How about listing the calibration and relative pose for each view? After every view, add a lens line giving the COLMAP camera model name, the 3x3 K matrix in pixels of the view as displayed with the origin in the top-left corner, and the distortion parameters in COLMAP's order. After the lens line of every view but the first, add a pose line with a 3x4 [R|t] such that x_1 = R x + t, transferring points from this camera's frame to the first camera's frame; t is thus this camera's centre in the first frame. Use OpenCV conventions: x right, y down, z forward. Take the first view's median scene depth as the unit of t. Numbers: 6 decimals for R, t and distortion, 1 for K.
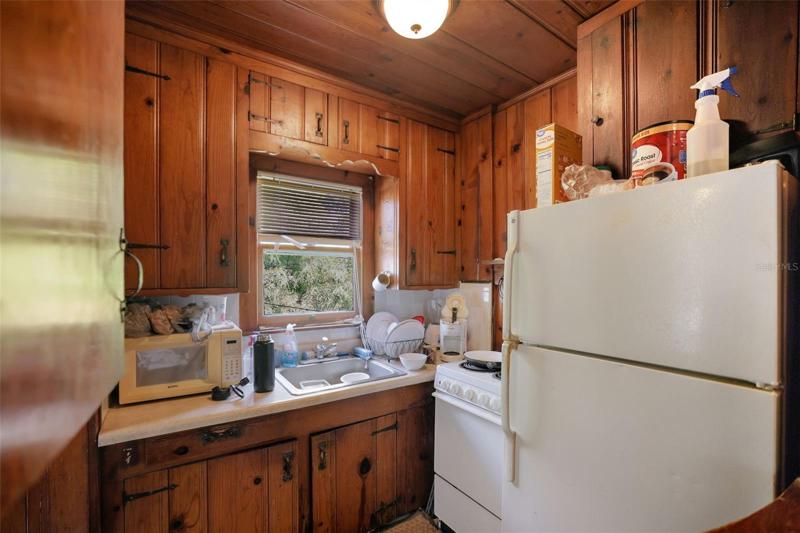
lens RADIAL K [[345.8, 0, 404.2], [0, 345.8, 276.2], [0, 0, 1]] dist [-0.014018, 0.000848]
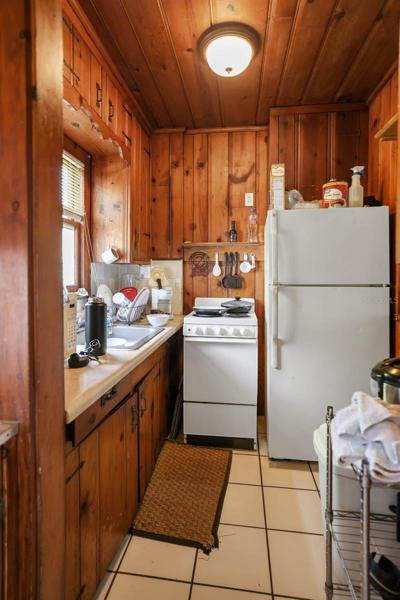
lens RADIAL K [[313.4, 0, 195.4], [0, 313.4, 277.9], [0, 0, 1]] dist [-0.015711, 0.004043]
pose [[0.678417, -0.009606, 0.734614, -0.614983], [-0.002261, 0.999882, 0.015162, 0.071243], [-0.734673, -0.011947, 0.678316, 0.131835]]
